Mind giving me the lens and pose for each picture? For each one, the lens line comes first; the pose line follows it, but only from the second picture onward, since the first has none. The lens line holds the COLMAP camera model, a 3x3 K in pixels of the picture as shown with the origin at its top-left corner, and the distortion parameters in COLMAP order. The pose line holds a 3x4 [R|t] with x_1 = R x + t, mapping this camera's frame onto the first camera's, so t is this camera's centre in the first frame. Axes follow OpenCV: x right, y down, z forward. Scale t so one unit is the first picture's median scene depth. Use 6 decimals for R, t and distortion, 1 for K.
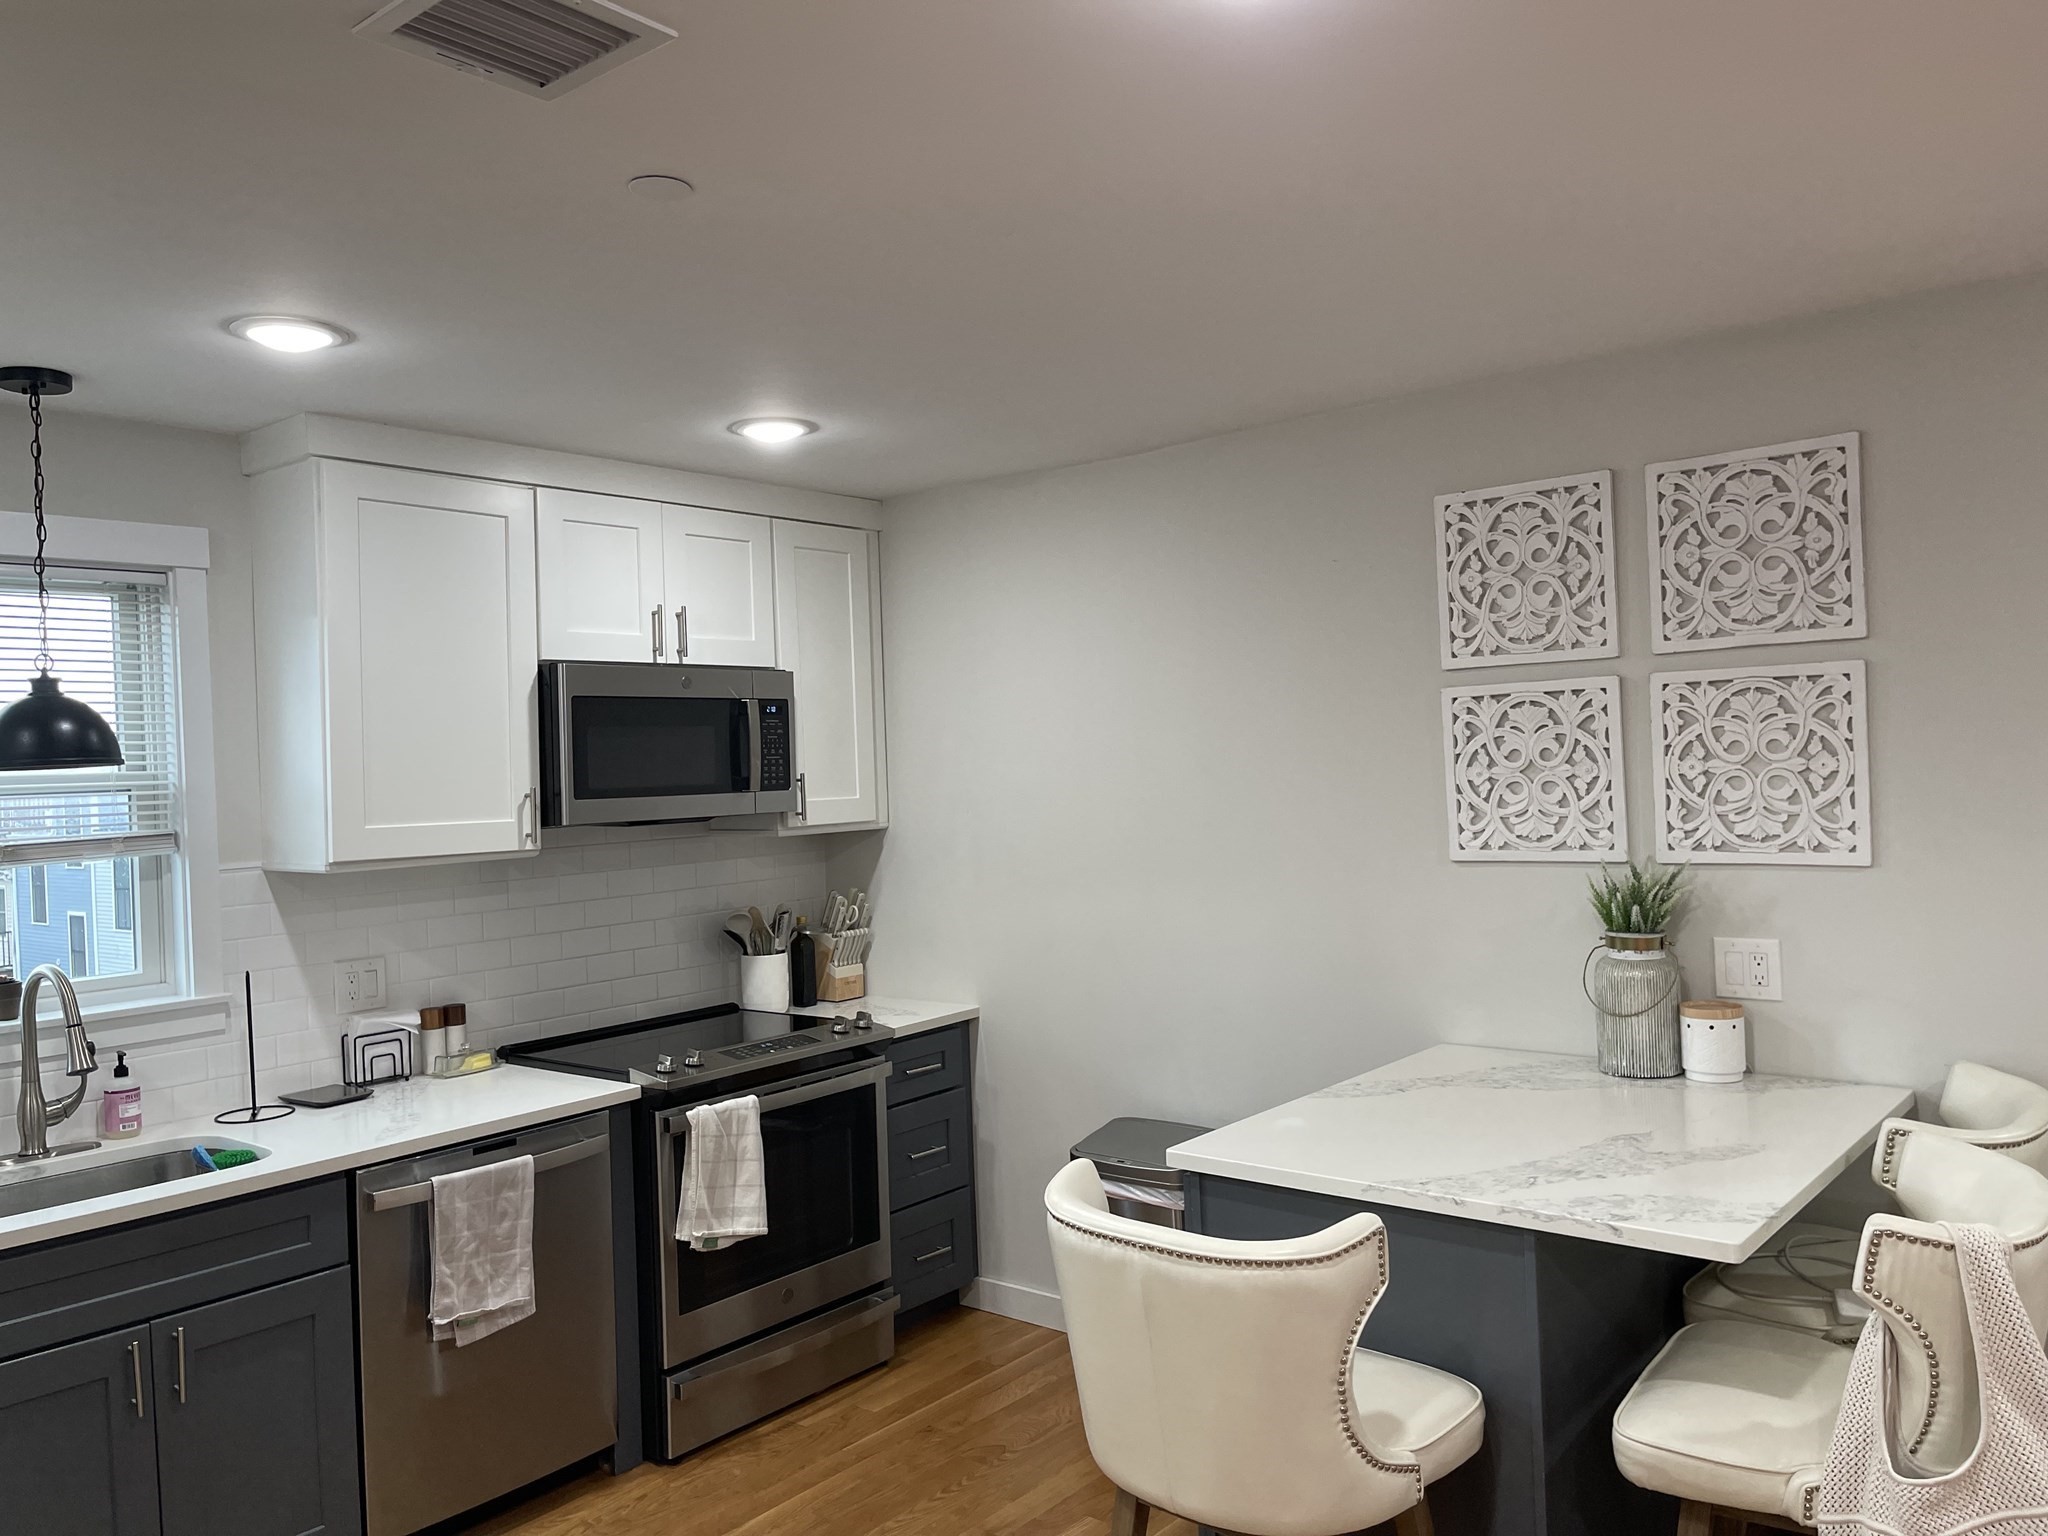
lens RADIAL K [[1560.6, 0, 1024.0], [0, 1560.6, 768.0], [0, 0, 1]] dist [0.071507, -0.090750]
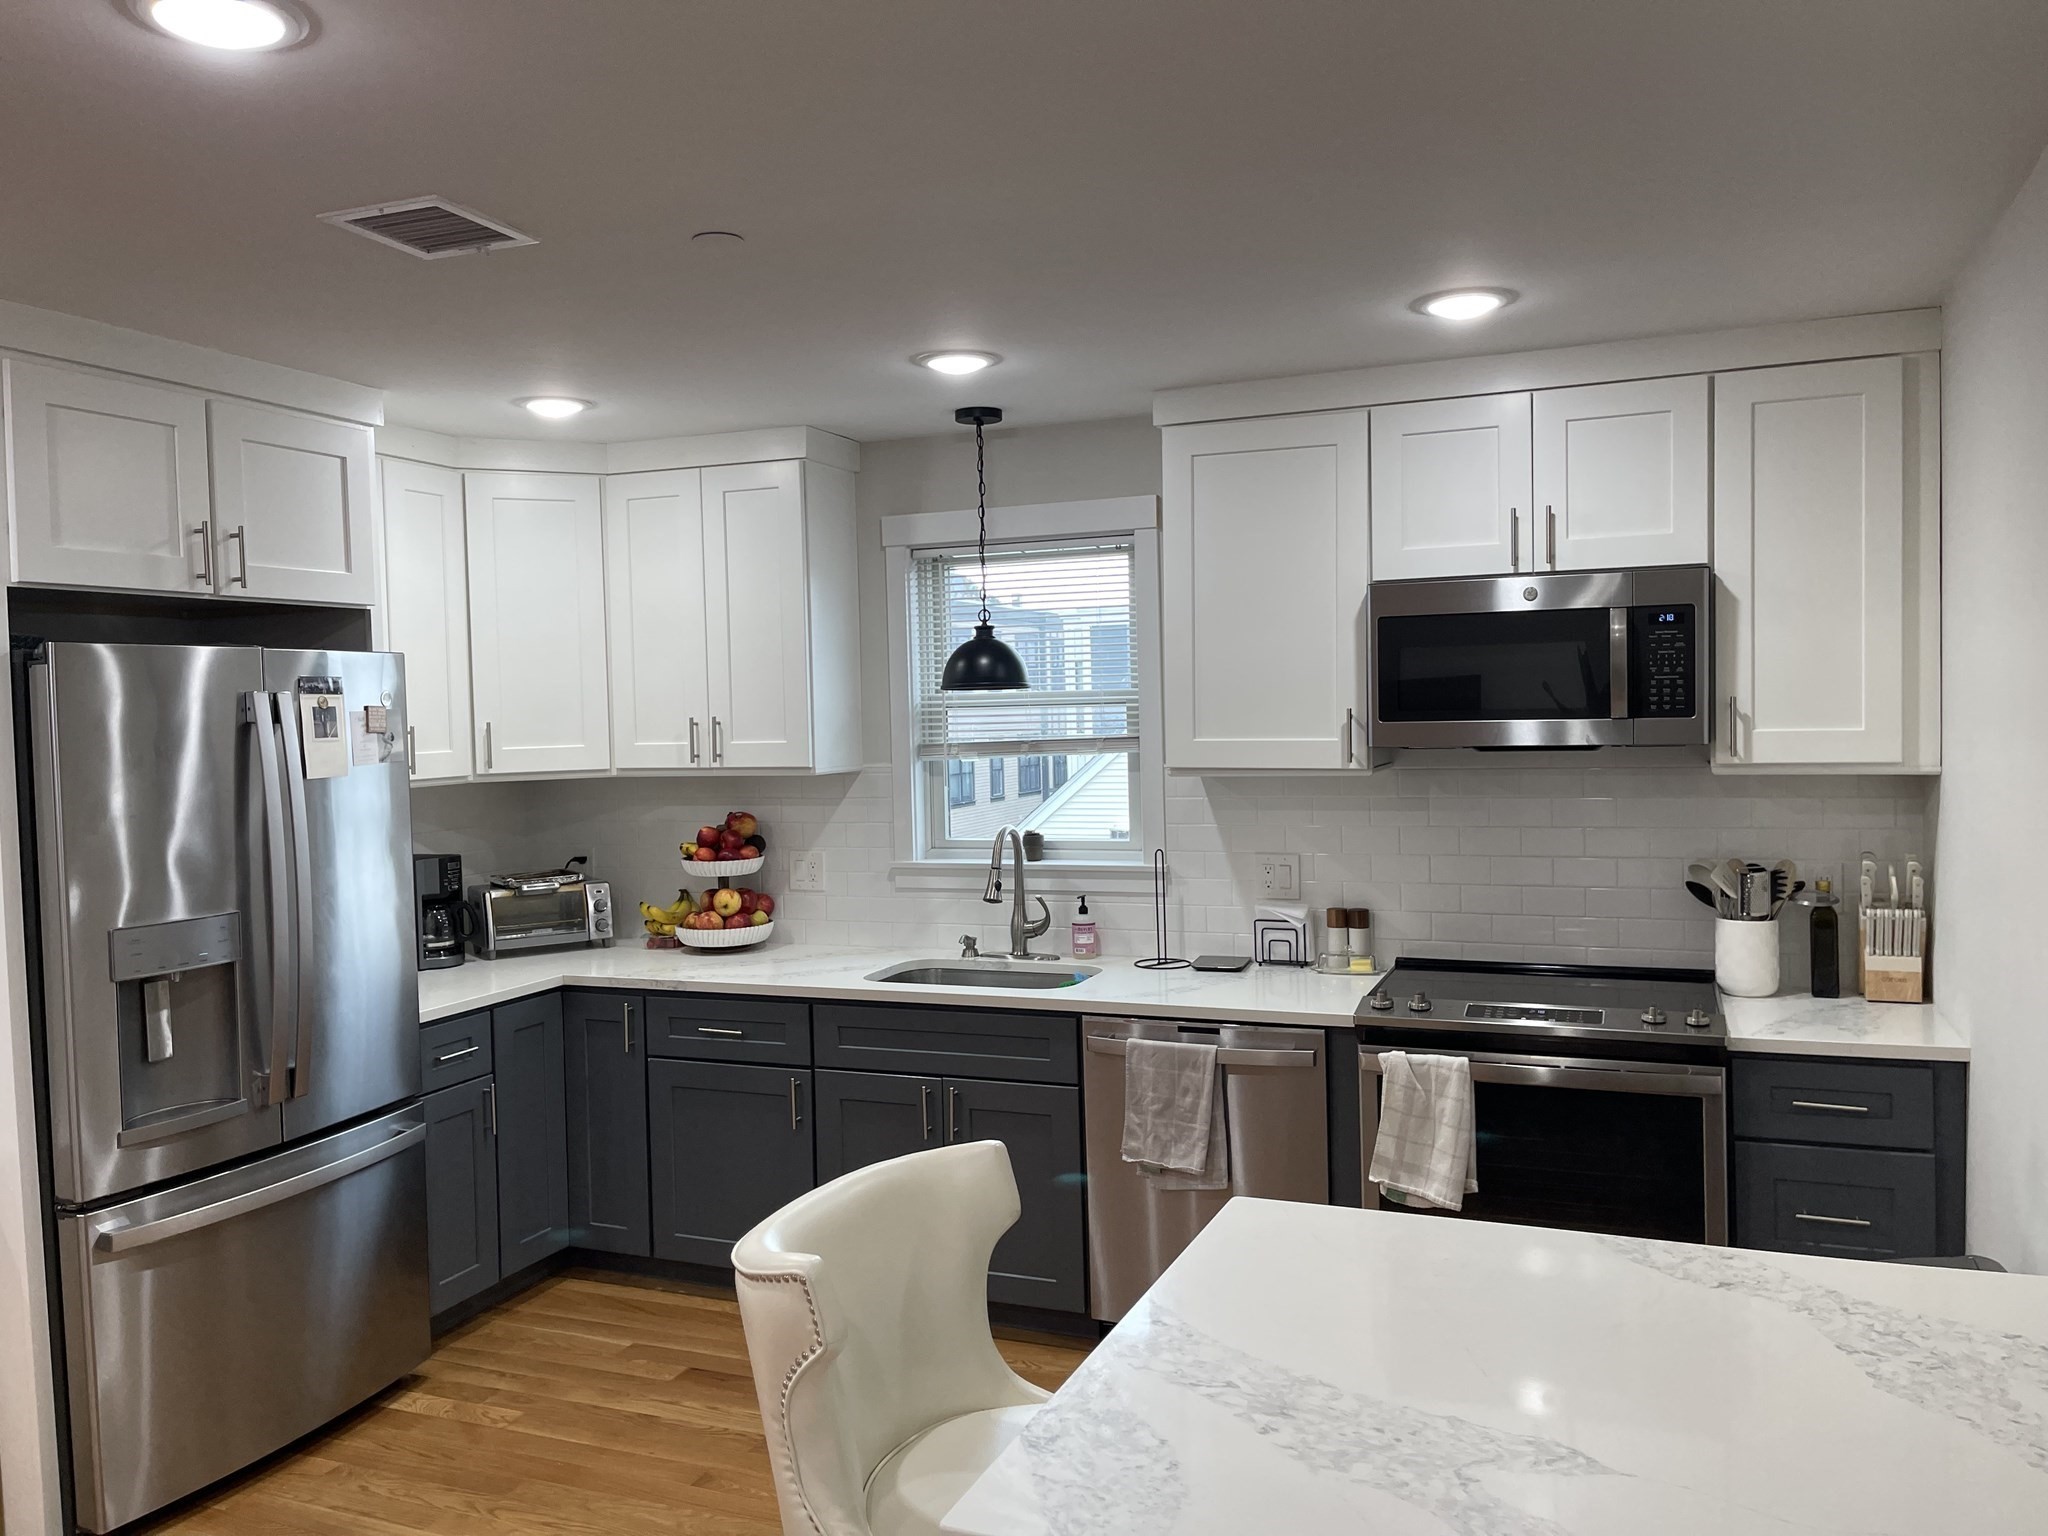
lens RADIAL K [[1560.6, 0, 1024.0], [0, 1560.6, 768.0], [0, 0, 1]] dist [0.071507, -0.090750]
pose [[0.289574, 0.067854, -0.954748, 0.708788], [0.006952, 0.997309, 0.072987, -0.028943], [0.957130, -0.027773, 0.288323, 0.590796]]
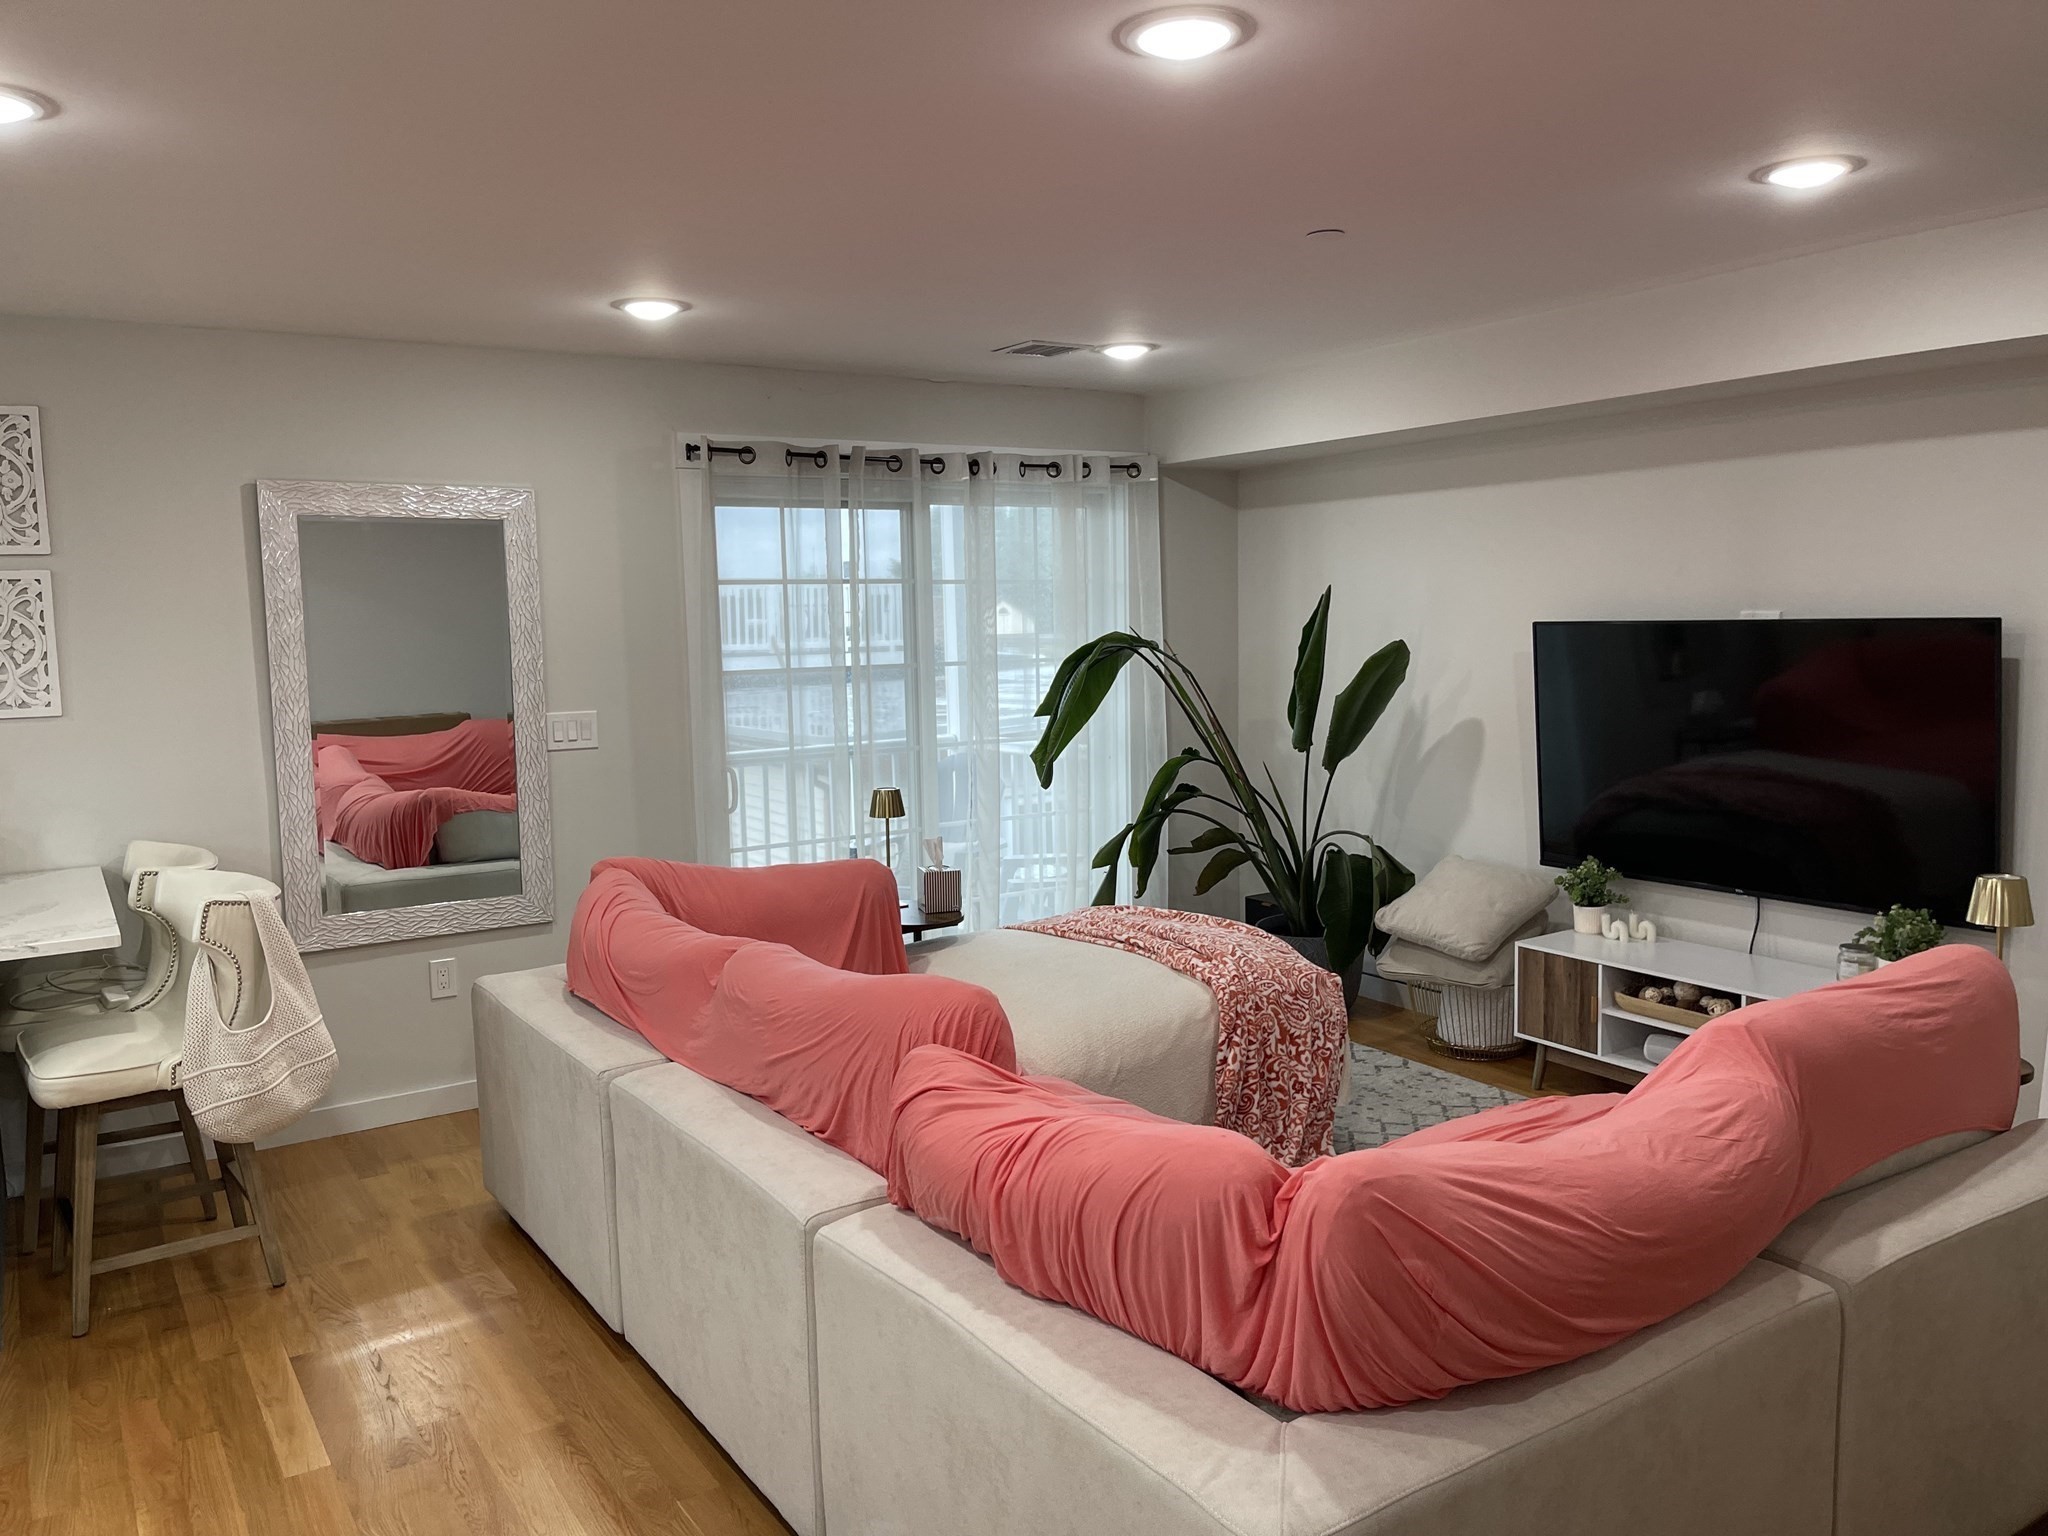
lens RADIAL K [[1560.6, 0, 1024.0], [0, 1560.6, 768.0], [0, 0, 1]] dist [0.071507, -0.090750]
pose [[0.306088, -0.074045, 0.949119, -0.492889], [0.018126, 0.997243, 0.071953, 0.019571], [-0.951831, -0.004820, 0.306586, -0.233446]]
